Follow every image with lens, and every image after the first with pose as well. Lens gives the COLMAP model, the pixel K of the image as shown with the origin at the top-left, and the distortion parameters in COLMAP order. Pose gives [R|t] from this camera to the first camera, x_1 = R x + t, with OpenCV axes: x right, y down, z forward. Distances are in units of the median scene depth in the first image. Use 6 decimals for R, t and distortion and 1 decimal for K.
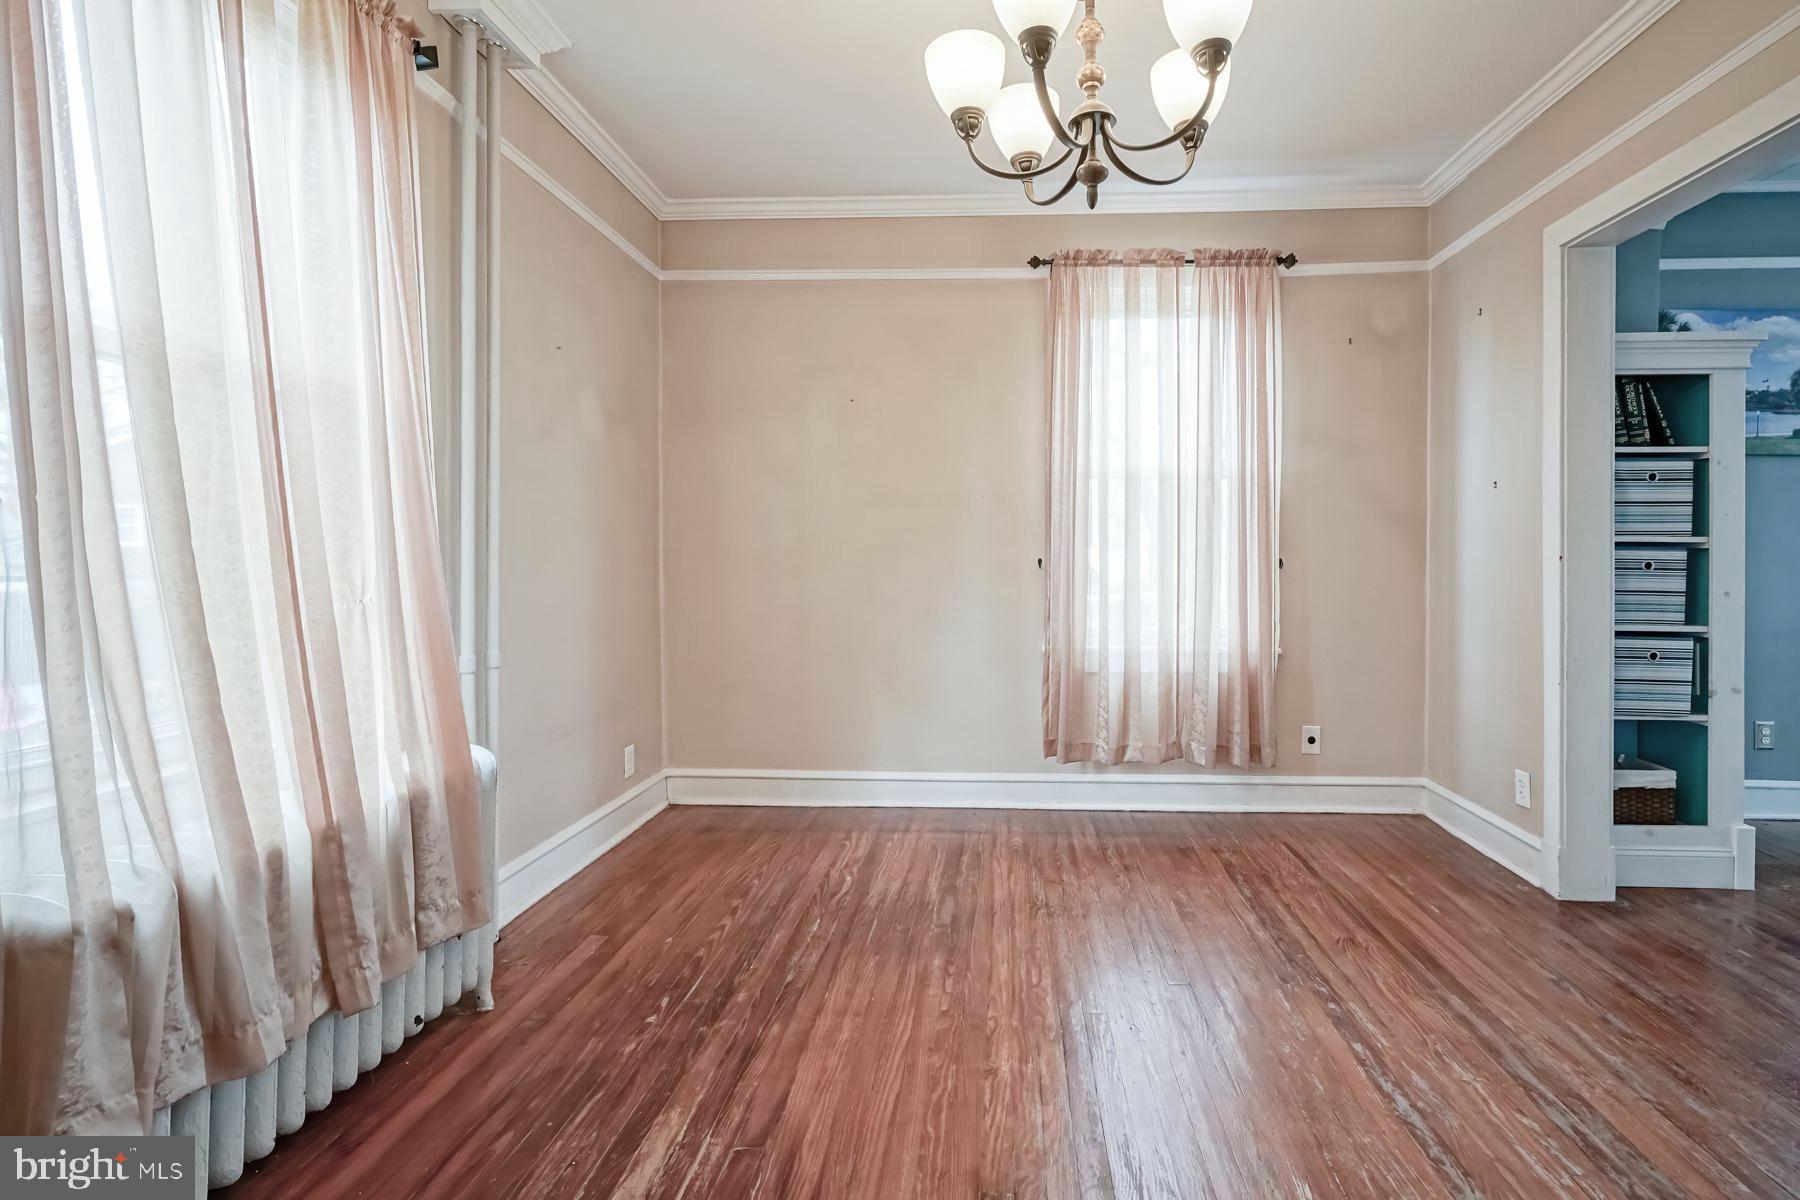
lens RADIAL K [[871.4, 0, 978.3], [0, 871.4, 560.5], [0, 0, 1]] dist [0.003874, 0.000678]
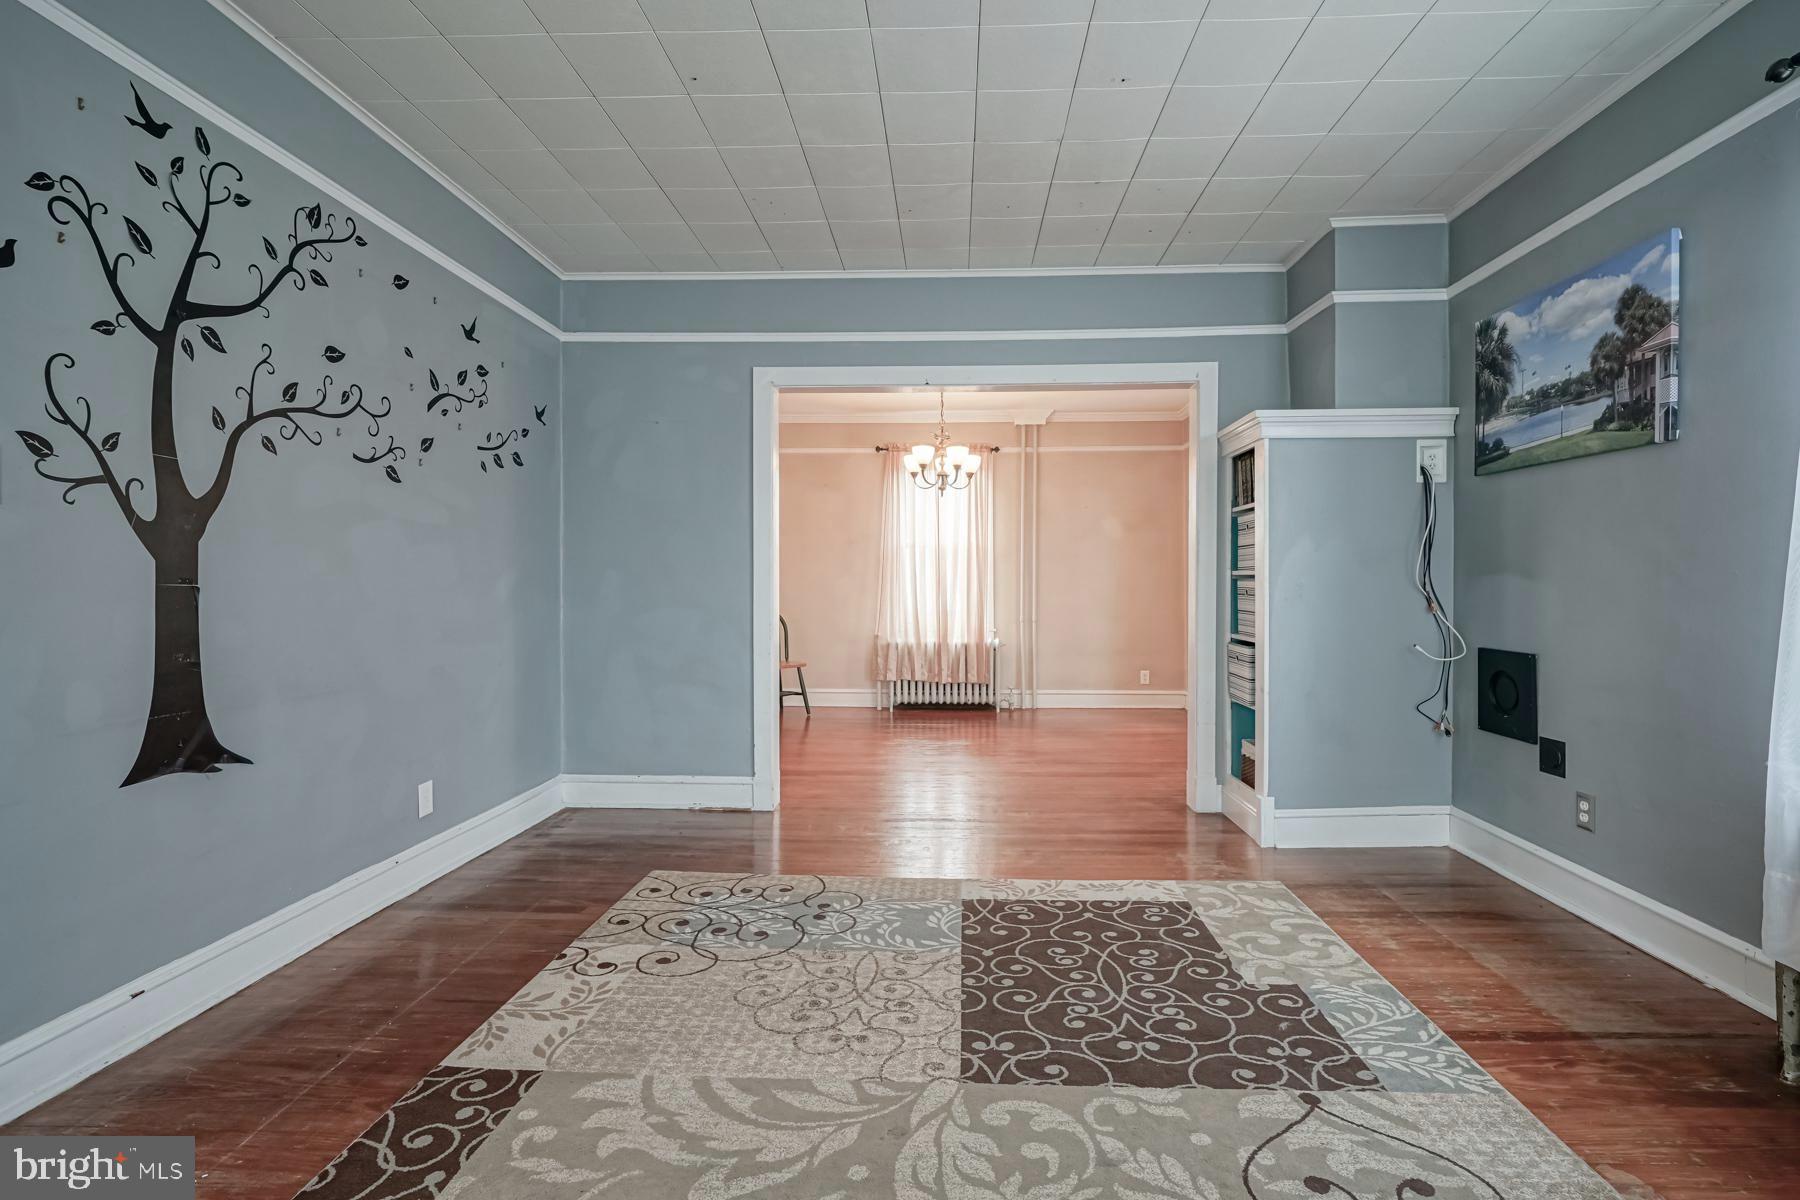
lens RADIAL K [[829.0, 0, 898.2], [0, 829.0, 592.4], [0, 0, 1]] dist [-0.003817, 0.002396]
pose [[-0.035182, 0.007979, -0.999349, 2.085036], [-0.002883, 0.999963, 0.008086, -0.002532], [0.999377, 0.003166, -0.035158, 0.507566]]
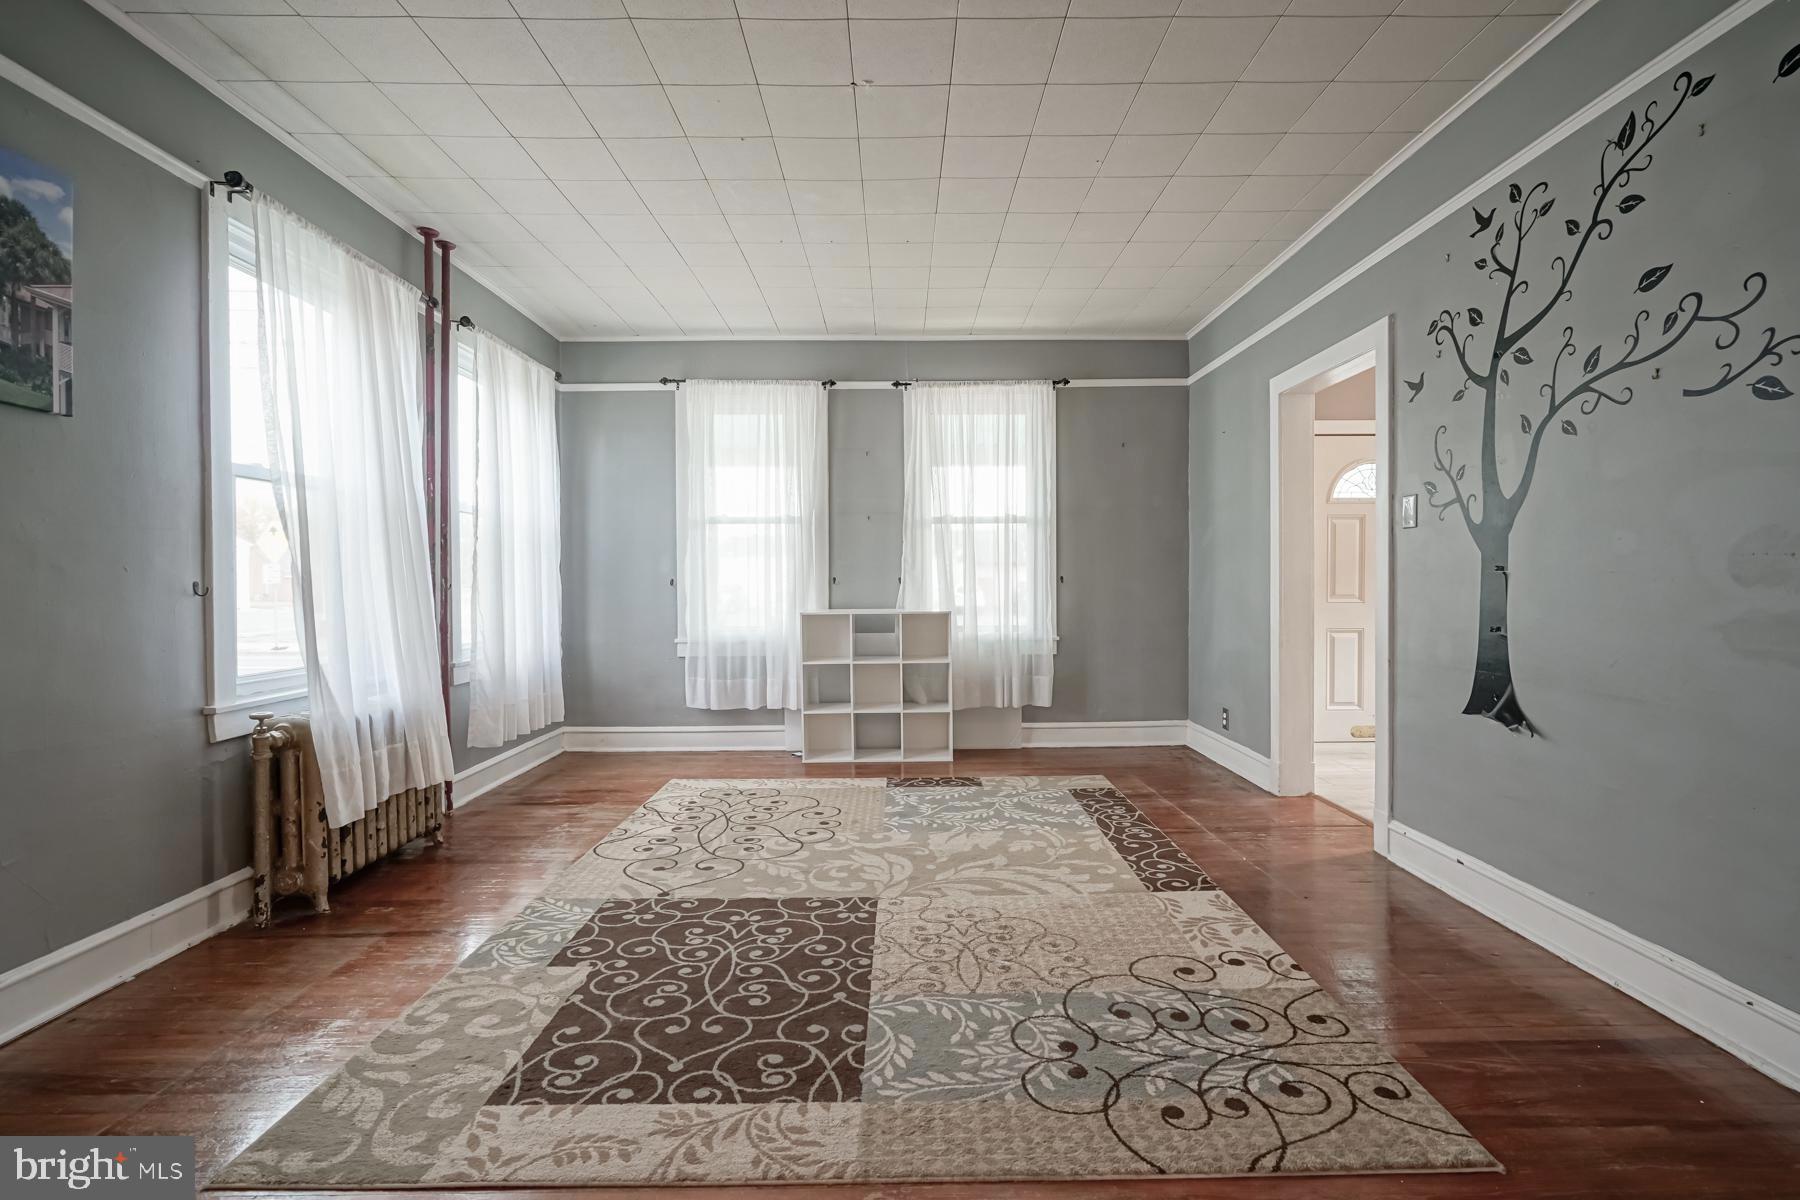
lens RADIAL K [[829.0, 0, 893.1], [0, 829.0, 595.9], [0, 0, 1]] dist [-0.003817, 0.002396]
pose [[-0.029087, -0.018137, 0.999412, 0.503325], [0.009678, 0.999783, 0.018425, 0.002526], [-0.999530, 0.010208, -0.028906, 0.540802]]
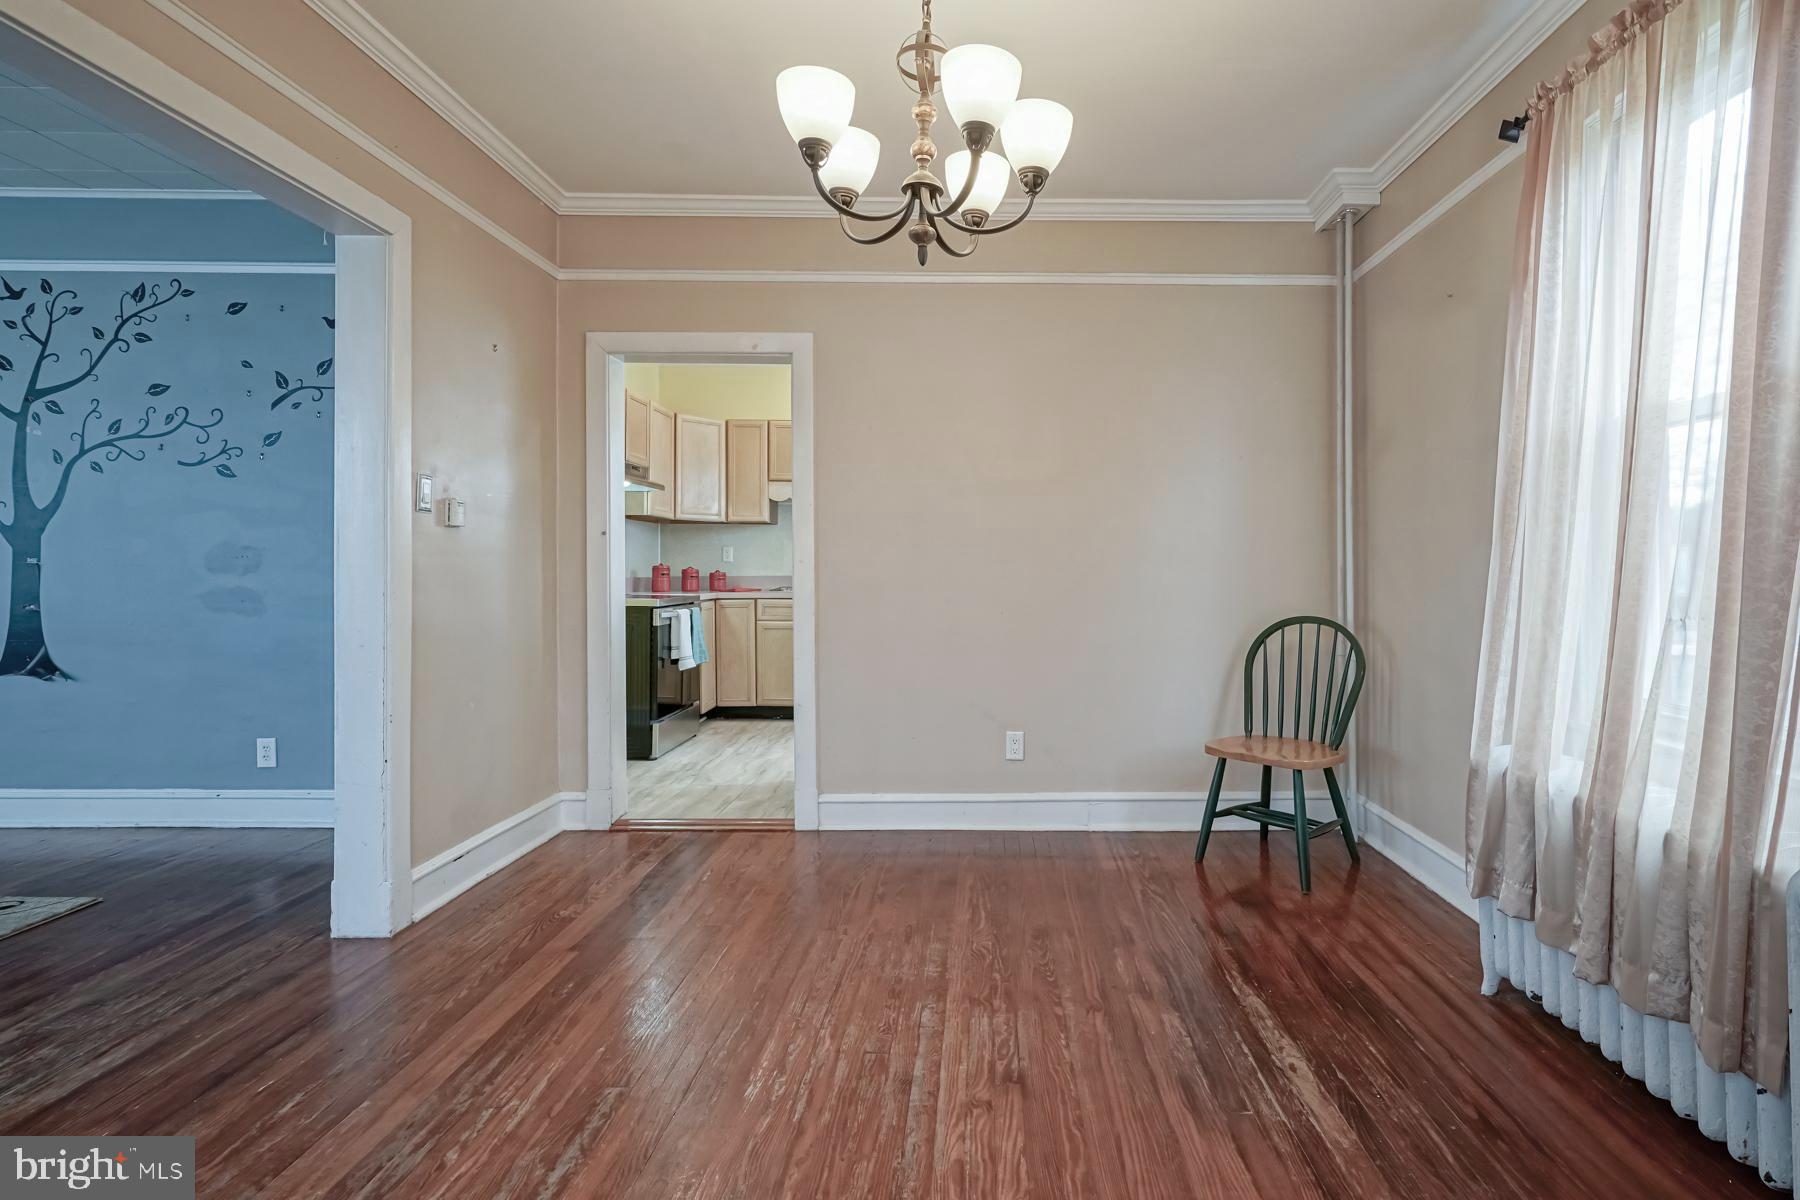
lens RADIAL K [[829.0, 0, 988.2], [0, 829.0, 574.7], [0, 0, 1]] dist [-0.003817, 0.002396]
pose [[-0.999252, -0.005477, -0.038272, 0.049260], [-0.005689, 0.999969, 0.005441, 0.002051], [0.038241, 0.005655, -0.999253, 1.104353]]
